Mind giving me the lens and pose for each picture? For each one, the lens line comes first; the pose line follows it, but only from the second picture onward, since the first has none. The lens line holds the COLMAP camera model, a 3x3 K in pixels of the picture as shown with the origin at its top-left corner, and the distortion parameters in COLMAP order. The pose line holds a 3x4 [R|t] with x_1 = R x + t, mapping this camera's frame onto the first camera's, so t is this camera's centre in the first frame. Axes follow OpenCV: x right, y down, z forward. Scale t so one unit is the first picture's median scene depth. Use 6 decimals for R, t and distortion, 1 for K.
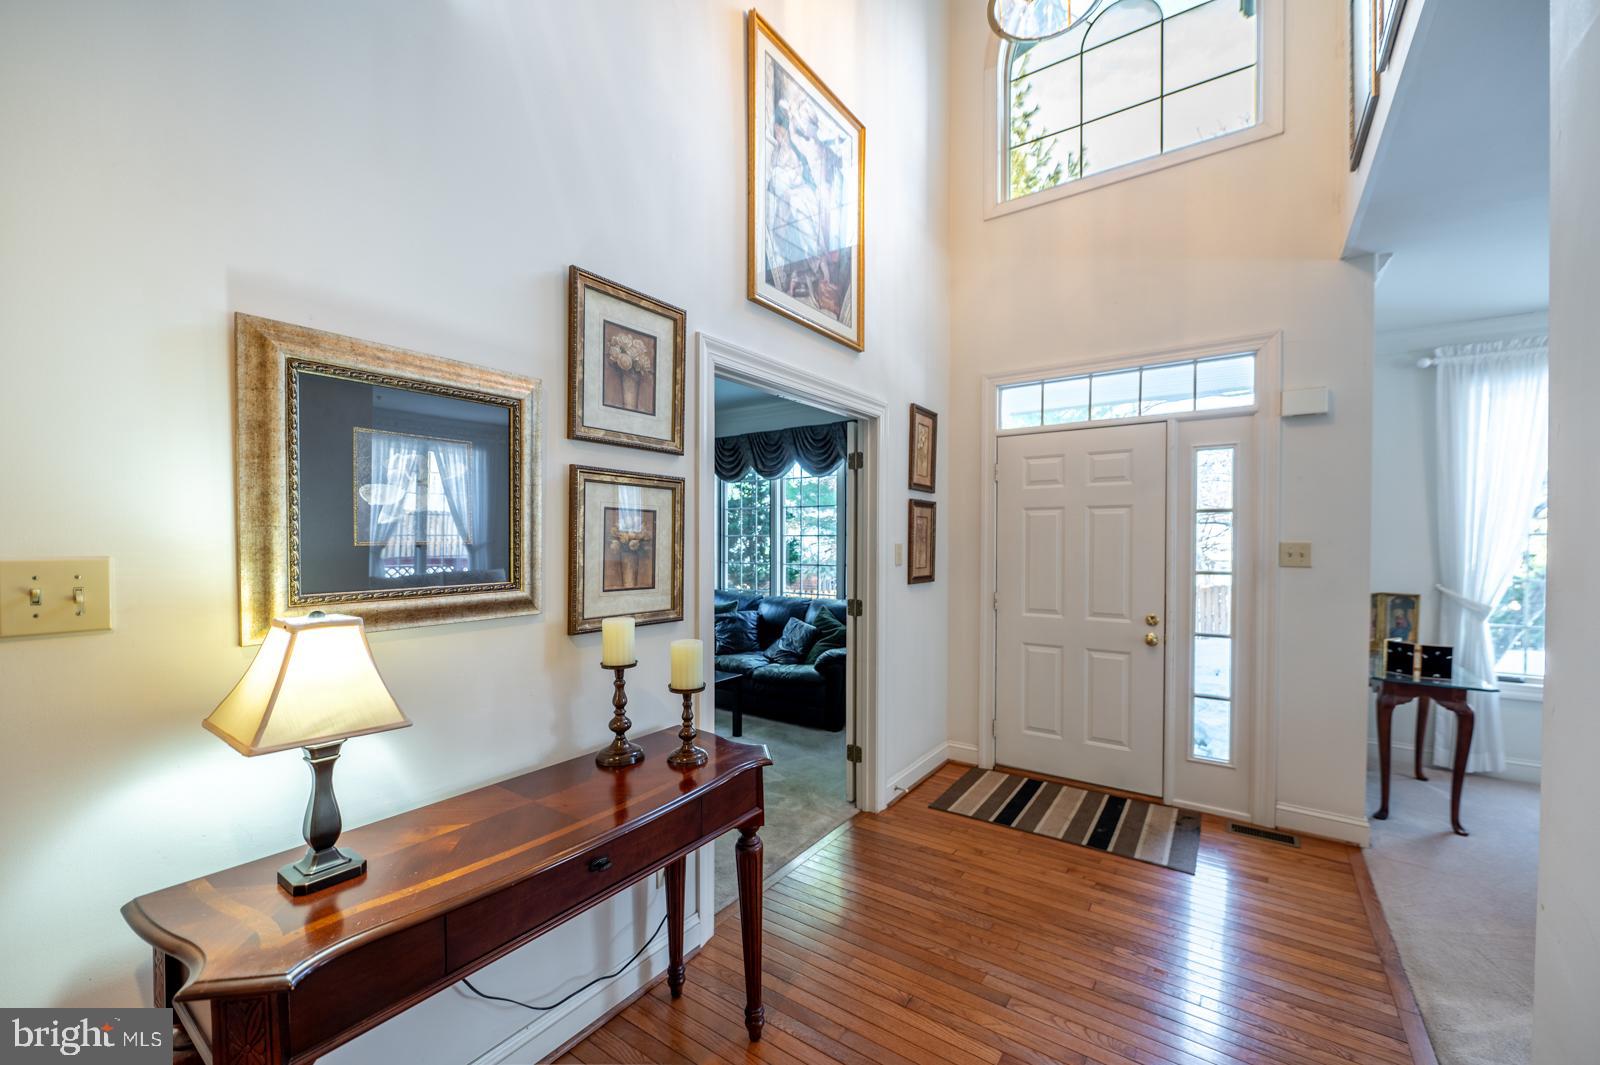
lens RADIAL K [[635.0, 0, 805.8], [0, 635.0, 551.7], [0, 0, 1]] dist [-0.006886, -0.000082]
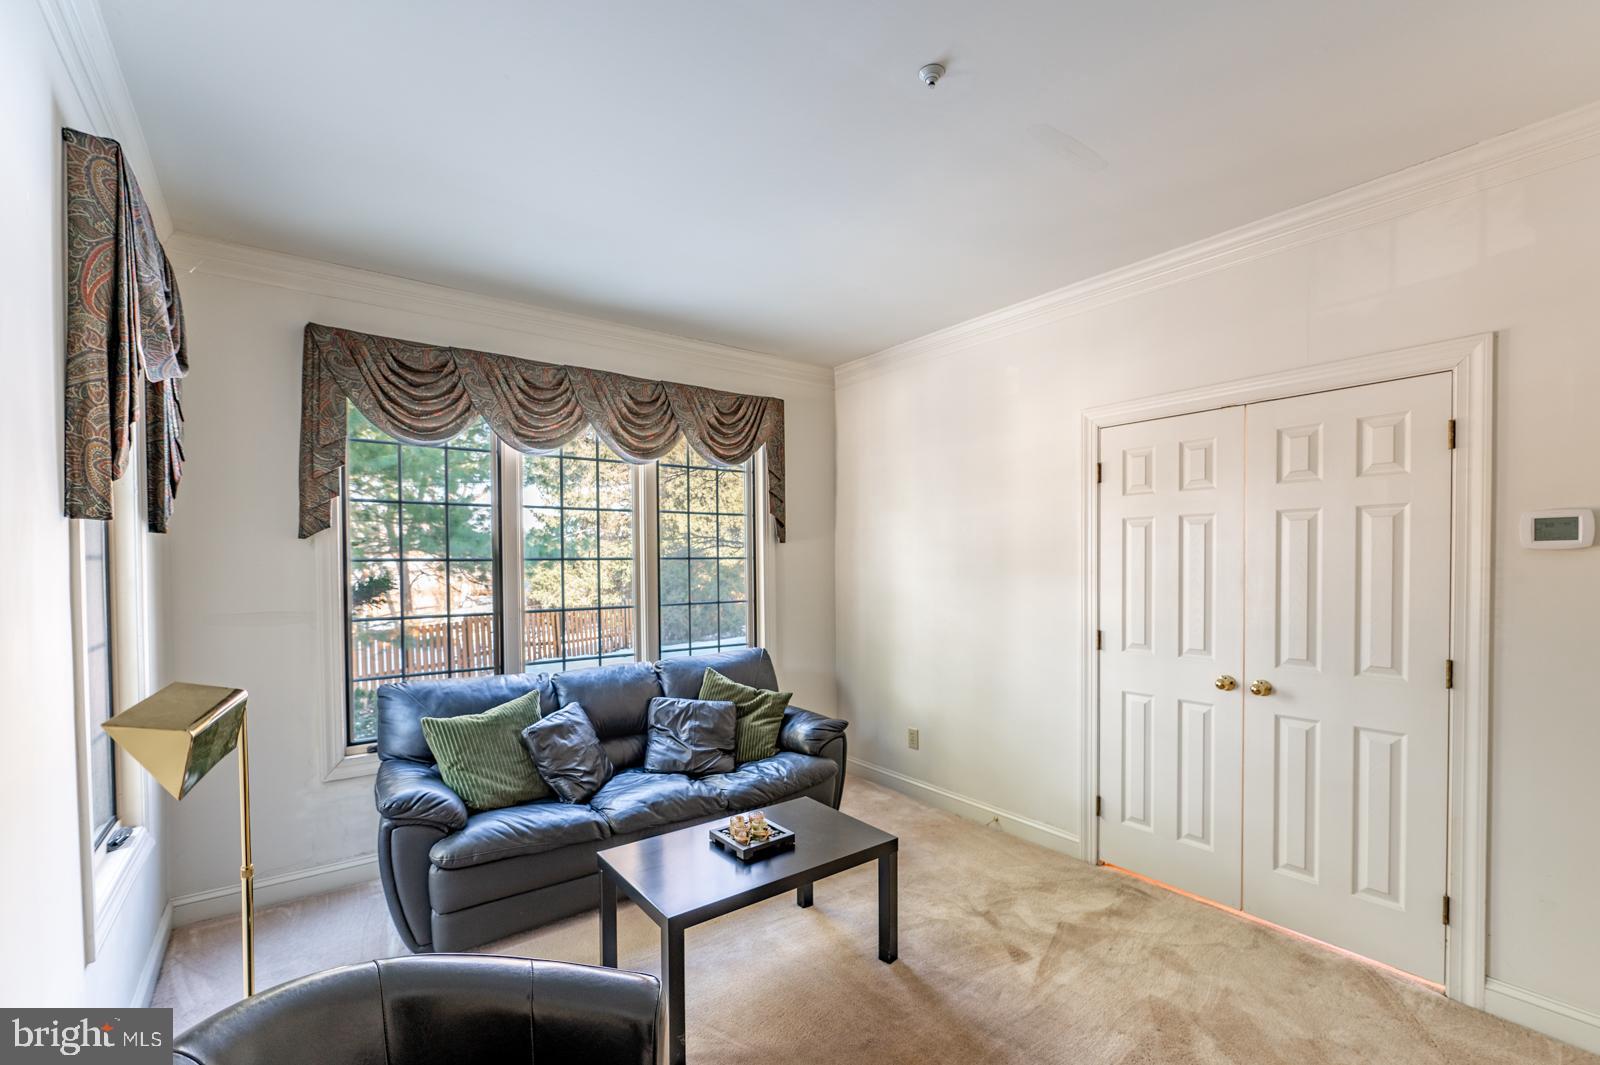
lens RADIAL K [[687.5, 0, 815.5], [0, 687.5, 575.0], [0, 0, 1]] dist [-0.003221, -0.000011]
pose [[0.305360, -0.020033, 0.952026, -1.072027], [0.026970, 0.999560, 0.012382, -0.026126], [-0.951855, 0.021895, 0.305766, 1.229746]]
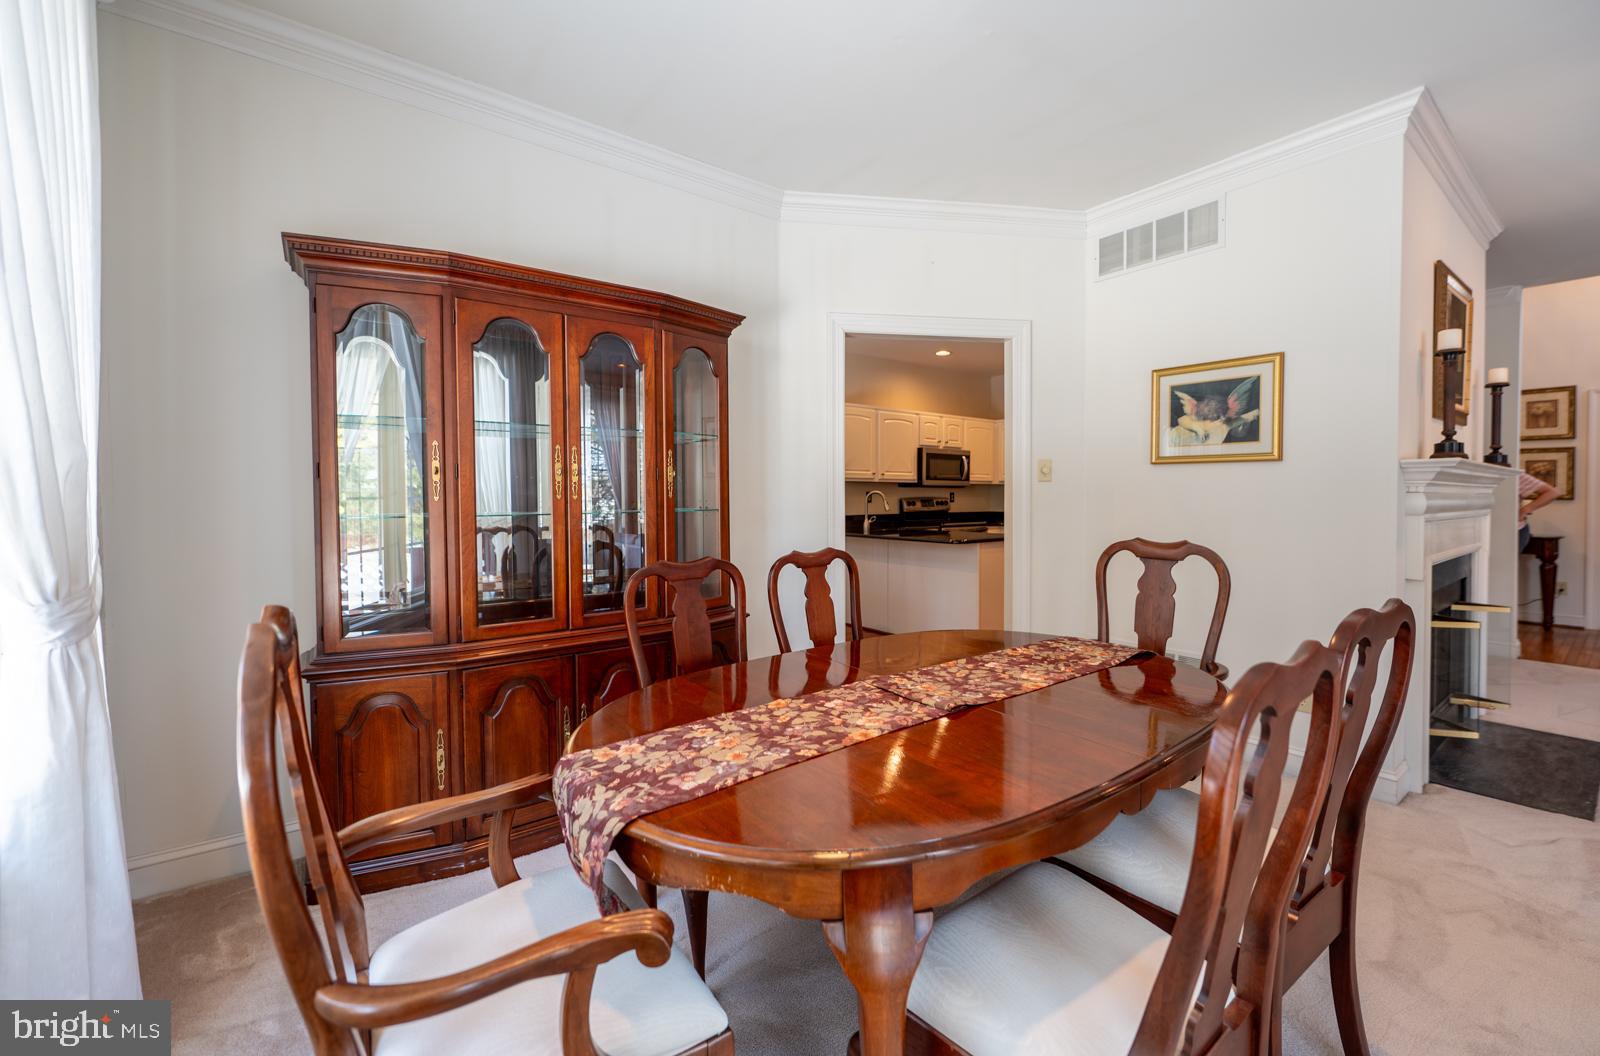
lens RADIAL K [[668.2, 0, 839.8], [0, 668.2, 507.5], [0, 0, 1]] dist [-0.000872, -0.000340]
pose [[-0.271206, 0.014561, -0.962411, 2.449094], [-0.018485, 0.999622, 0.020333, 0.102433], [0.962344, 0.023305, -0.270835, -0.893523]]
